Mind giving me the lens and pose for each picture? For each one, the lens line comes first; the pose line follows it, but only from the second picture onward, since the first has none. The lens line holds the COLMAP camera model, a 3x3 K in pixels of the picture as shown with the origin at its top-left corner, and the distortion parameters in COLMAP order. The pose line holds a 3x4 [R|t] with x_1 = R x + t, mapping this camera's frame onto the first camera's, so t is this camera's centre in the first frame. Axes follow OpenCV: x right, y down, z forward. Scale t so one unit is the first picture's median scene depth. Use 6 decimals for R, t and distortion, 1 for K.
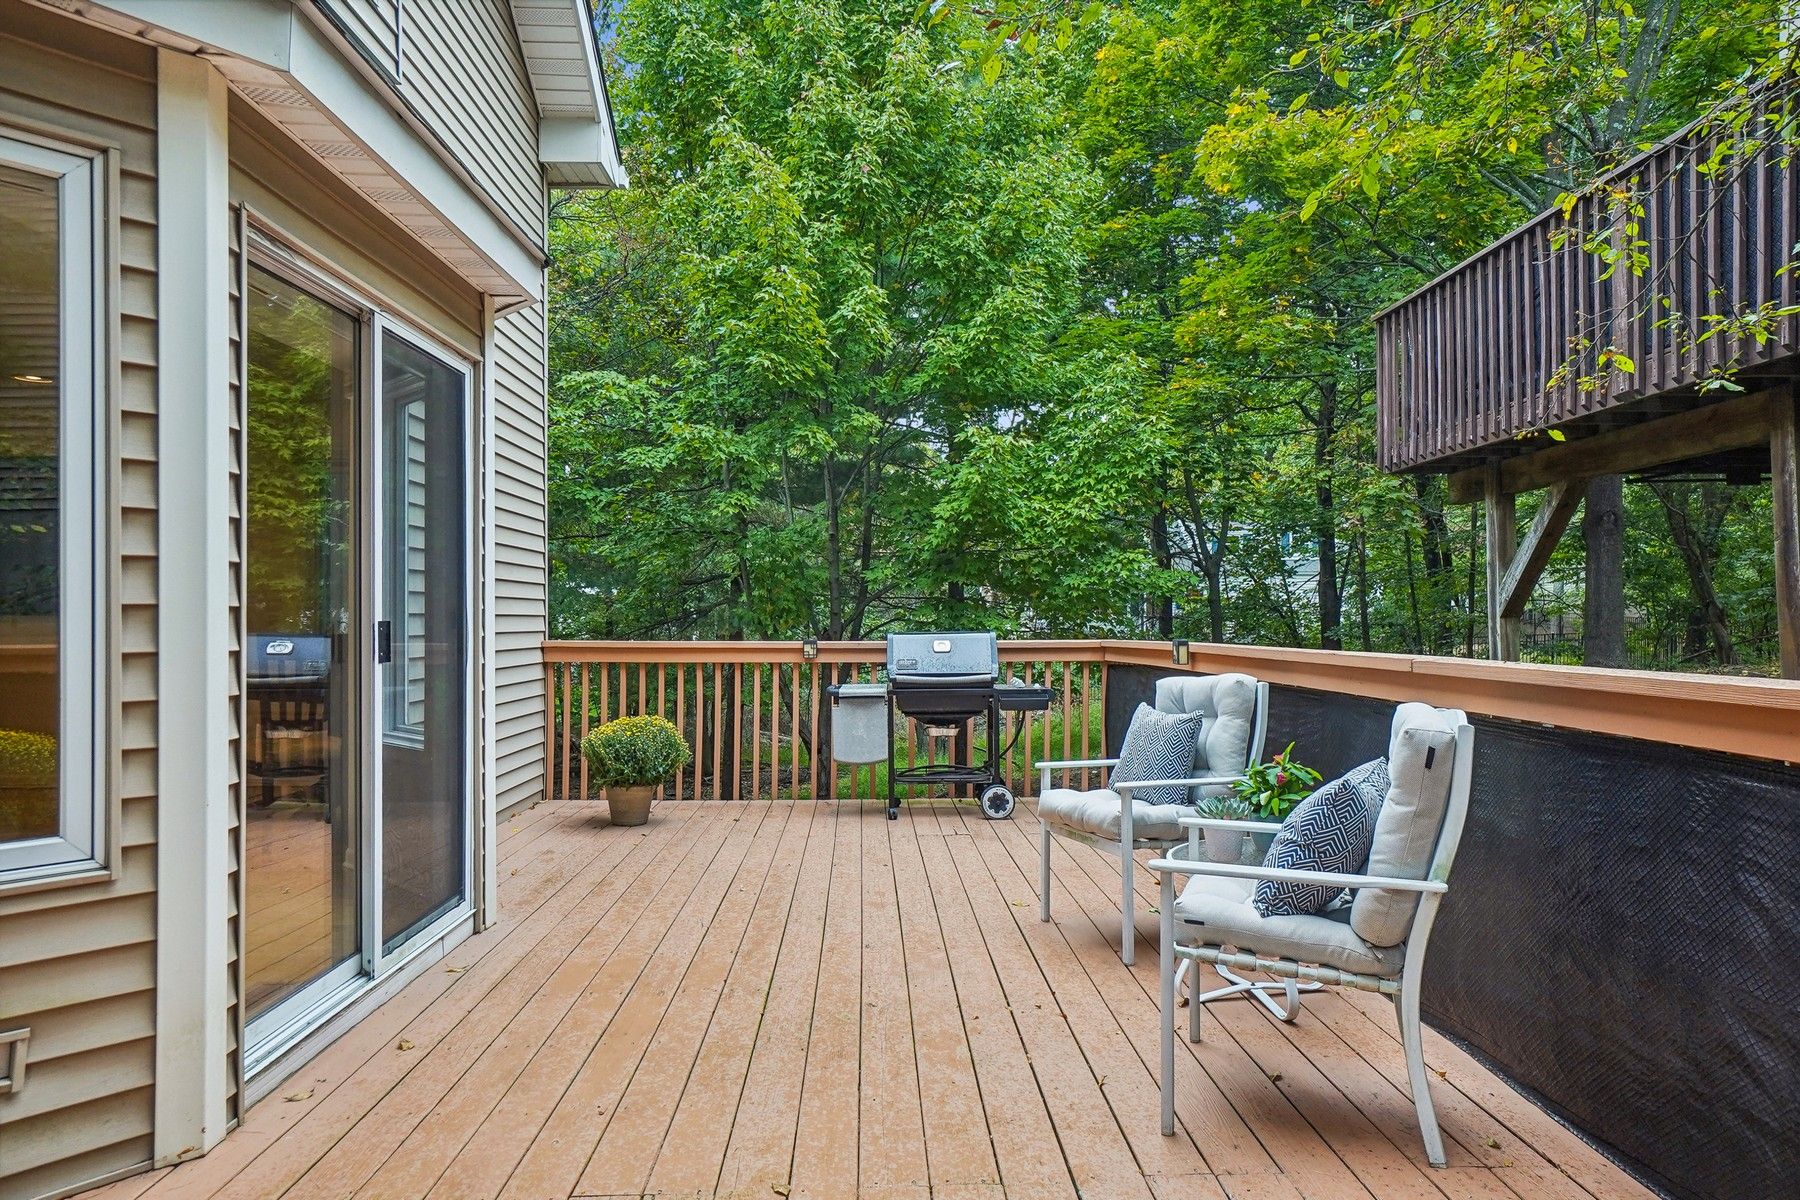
lens RADIAL K [[1107.4, 0, 891.1], [0, 1107.4, 600.0], [0, 0, 1]] dist [0.003924, 0.002870]
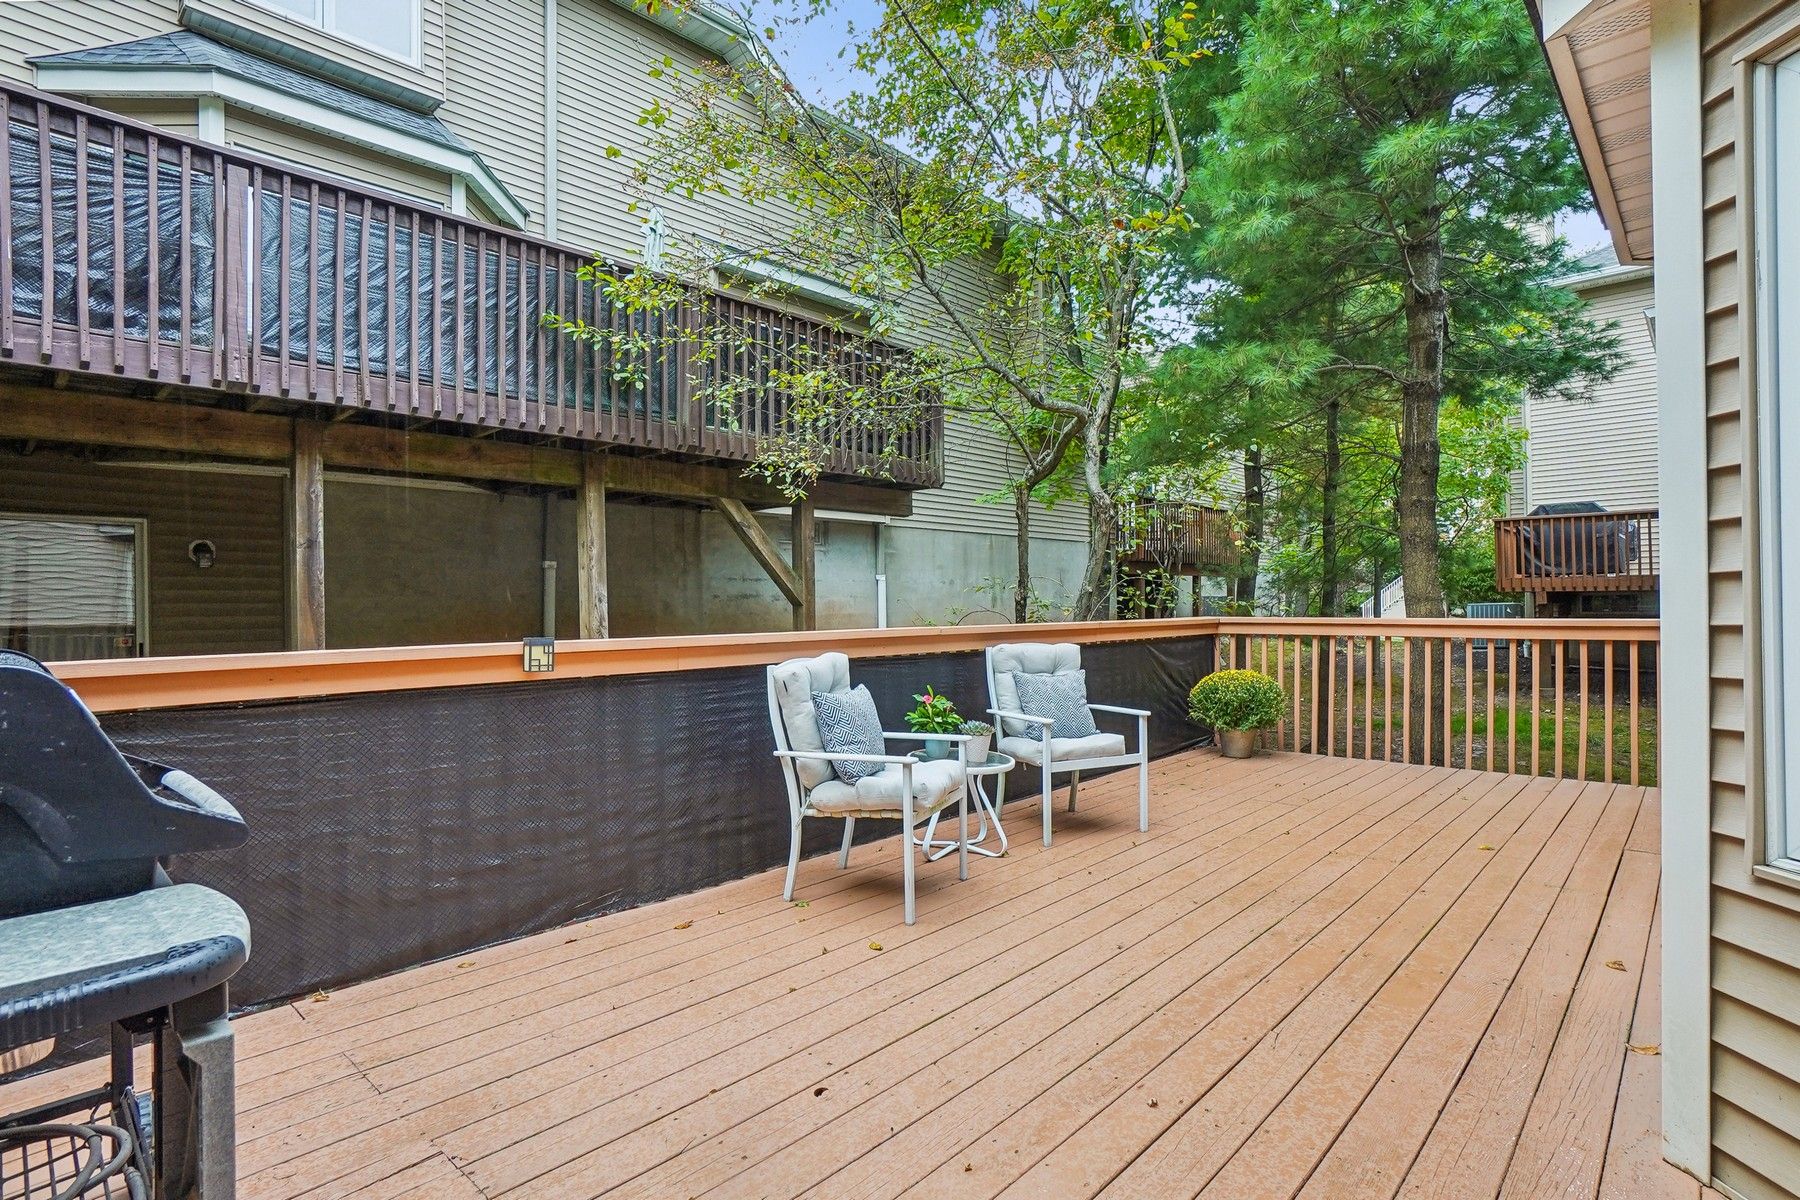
lens RADIAL K [[906.3, 0, 903.8], [0, 906.3, 608.7], [0, 0, 1]] dist [-0.034041, 0.011763]
pose [[-0.724173, 0.012371, 0.689508, -0.393623], [0.002199, 0.999875, -0.015629, 0.033267], [-0.689615, -0.009802, -0.724110, 1.580670]]
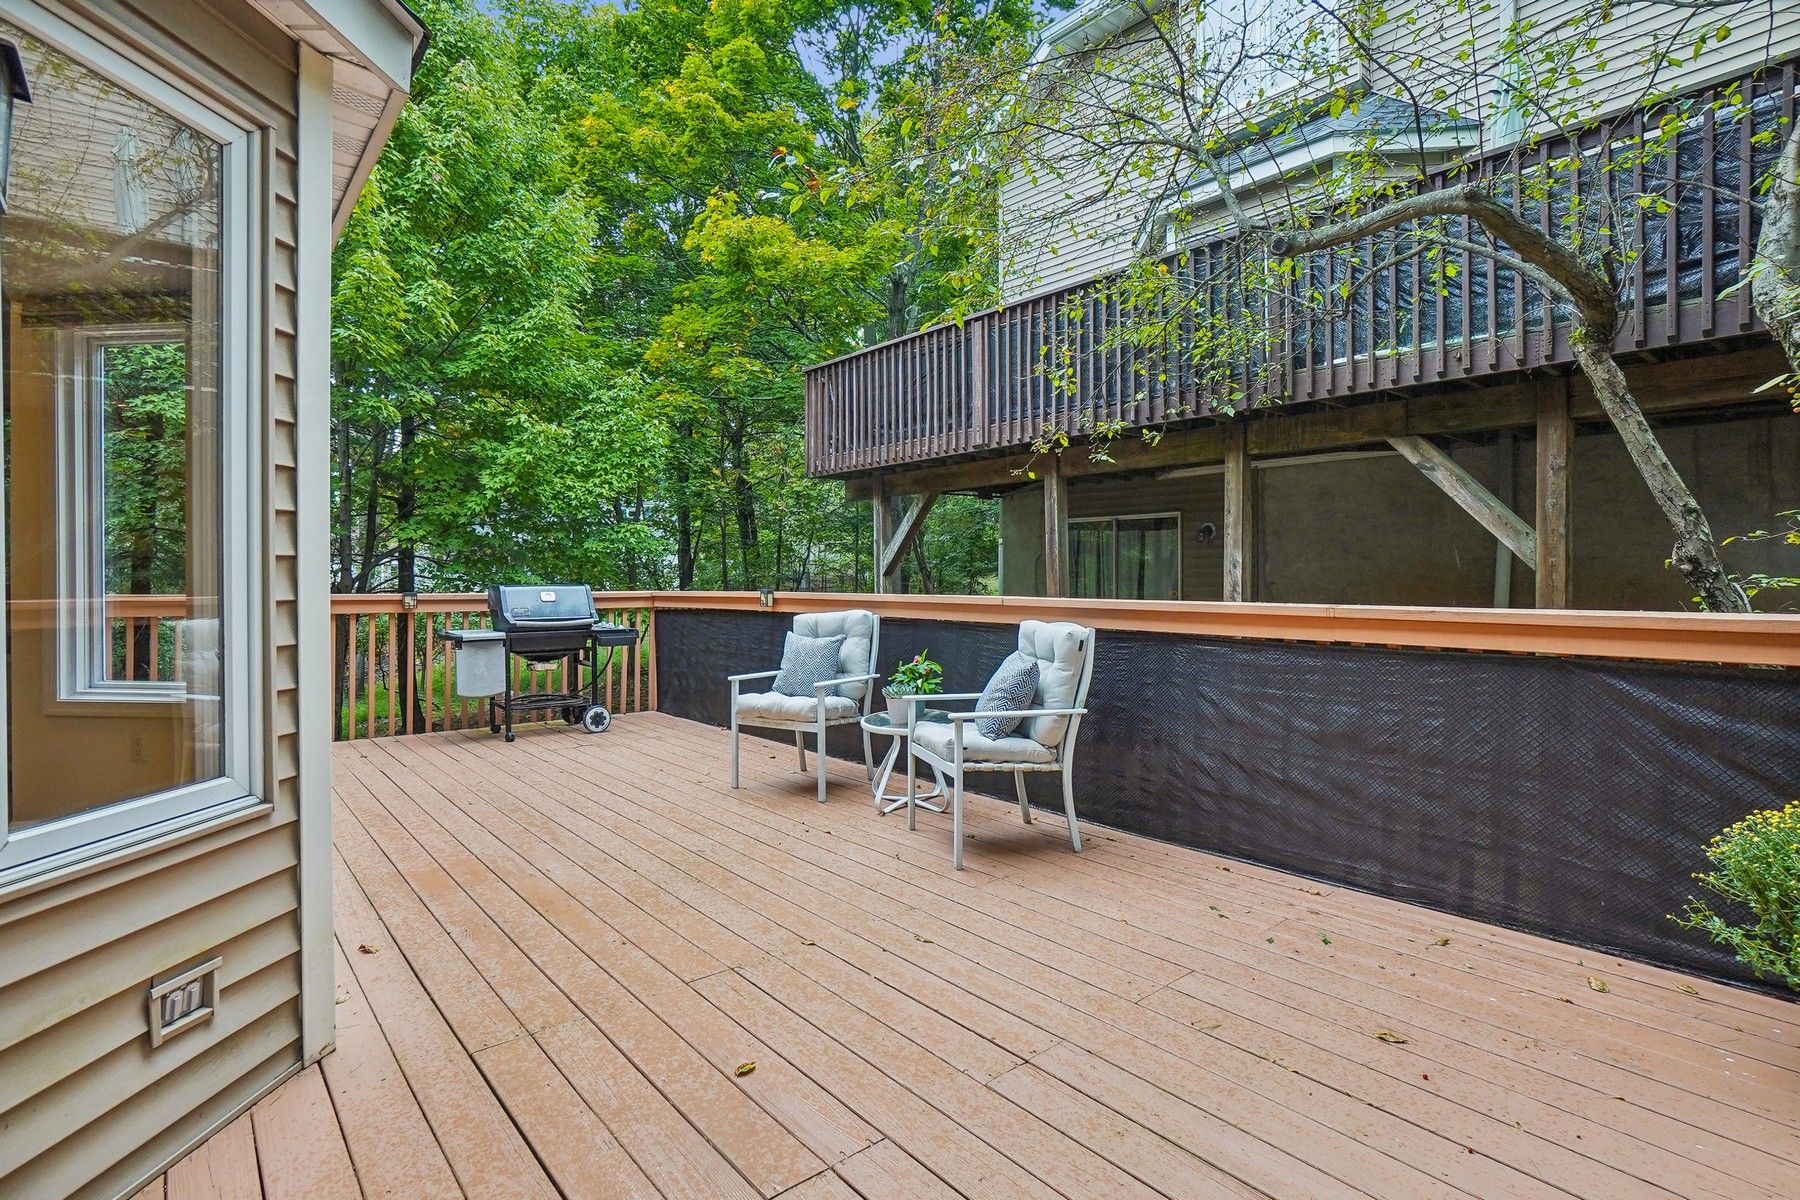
lens RADIAL K [[906.3, 0, 893.5], [0, 906.3, 573.4], [0, 0, 1]] dist [-0.034041, 0.011763]
pose [[0.783747, 0.005458, 0.621056, -0.423963], [-0.014031, 0.999862, 0.008919, 0.002708], [-0.620922, -0.015704, 0.783715, -0.025114]]
